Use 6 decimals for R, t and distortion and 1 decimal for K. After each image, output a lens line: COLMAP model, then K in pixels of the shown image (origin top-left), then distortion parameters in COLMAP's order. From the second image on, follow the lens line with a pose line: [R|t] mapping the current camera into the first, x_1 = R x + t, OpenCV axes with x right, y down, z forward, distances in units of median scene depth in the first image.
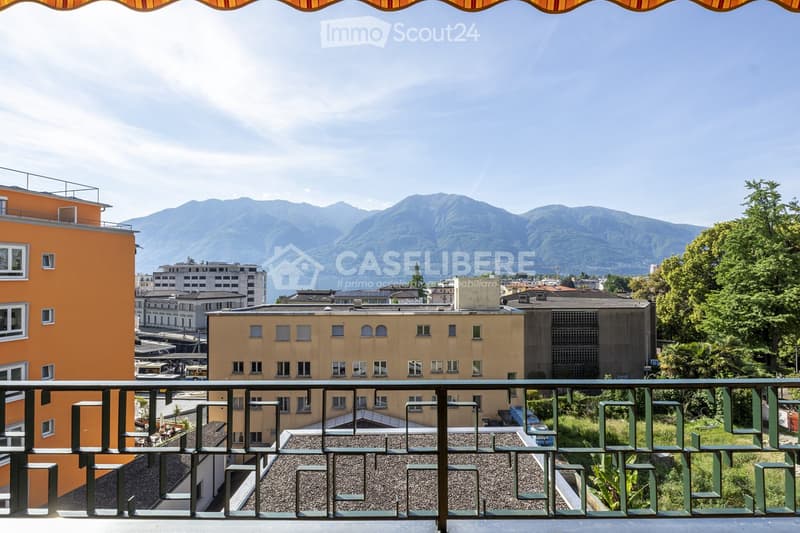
lens RADIAL K [[401.9, 0, 400.5], [0, 401.9, 269.0], [0, 0, 1]] dist [-0.001644, 0.000345]
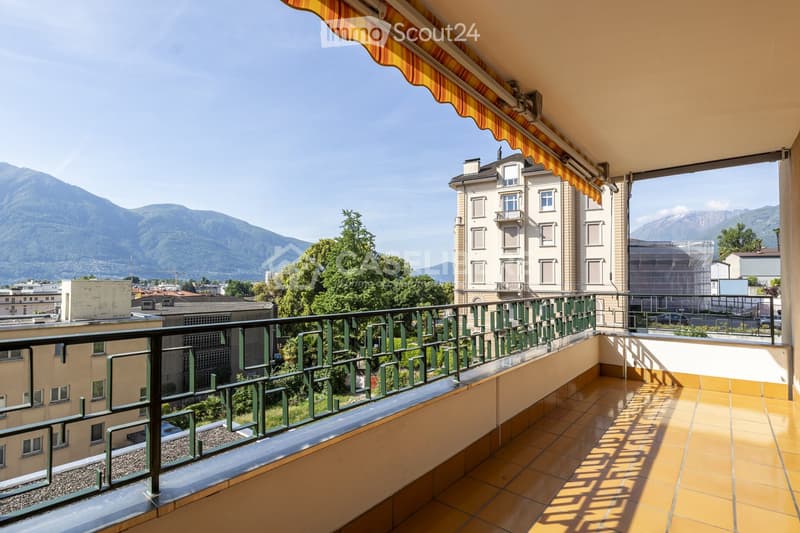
lens RADIAL K [[401.9, 0, 404.8], [0, 401.9, 270.6], [0, 0, 1]] dist [-0.001644, 0.000345]
pose [[0.631003, 0.027667, 0.775287, -0.035197], [-0.021022, 0.999607, -0.018563, 0.003576], [-0.775496, -0.004584, 0.631336, 0.000617]]
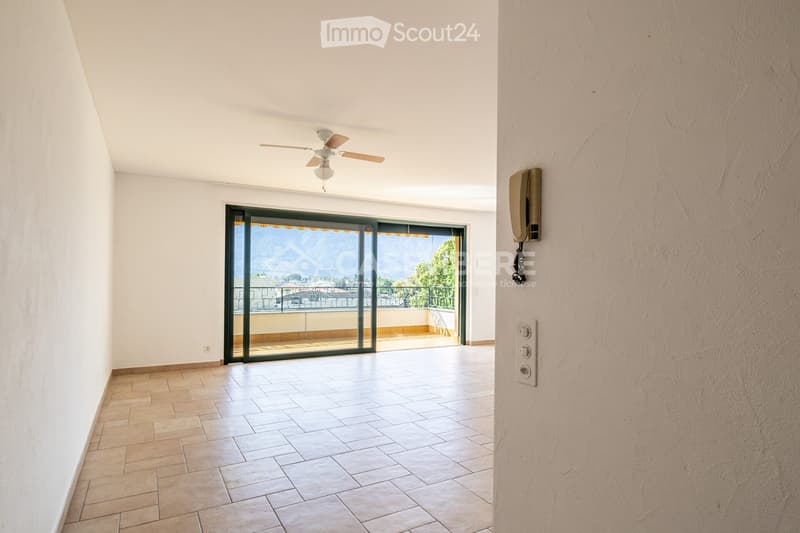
lens RADIAL K [[434.5, 0, 403.2], [0, 434.5, 284.4], [0, 0, 1]] dist [-0.008899, 0.004036]
pose [[0.859413, 0.003695, 0.511269, -0.040080], [-0.021028, 0.999383, 0.028125, -0.000554], [-0.510849, -0.034922, 0.858961, -0.137691]]
